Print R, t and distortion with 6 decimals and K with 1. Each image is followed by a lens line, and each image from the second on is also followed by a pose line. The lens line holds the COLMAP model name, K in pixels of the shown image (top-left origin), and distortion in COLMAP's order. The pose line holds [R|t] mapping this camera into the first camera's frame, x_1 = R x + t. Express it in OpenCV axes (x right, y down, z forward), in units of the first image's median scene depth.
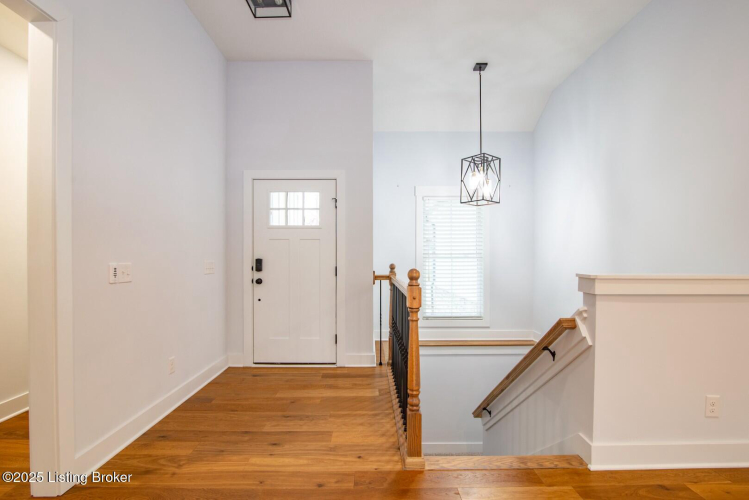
lens RADIAL K [[349.4, 0, 378.9], [0, 349.4, 263.2], [0, 0, 1]] dist [-0.004702, -0.000366]
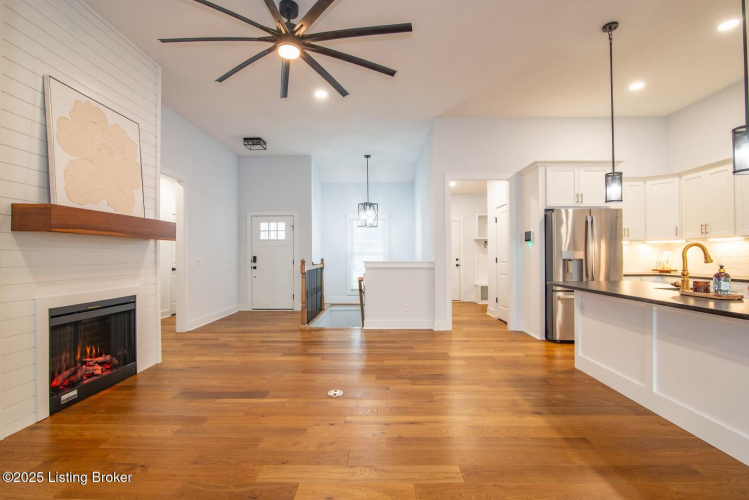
lens RADIAL K [[349.4, 0, 374.8], [0, 349.4, 254.1], [0, 0, 1]] dist [-0.004702, -0.000366]
pose [[0.999730, -0.007068, -0.022123, 0.378851], [0.006723, 0.999855, -0.015641, 0.010729], [0.022230, 0.015488, 0.999633, -0.959658]]
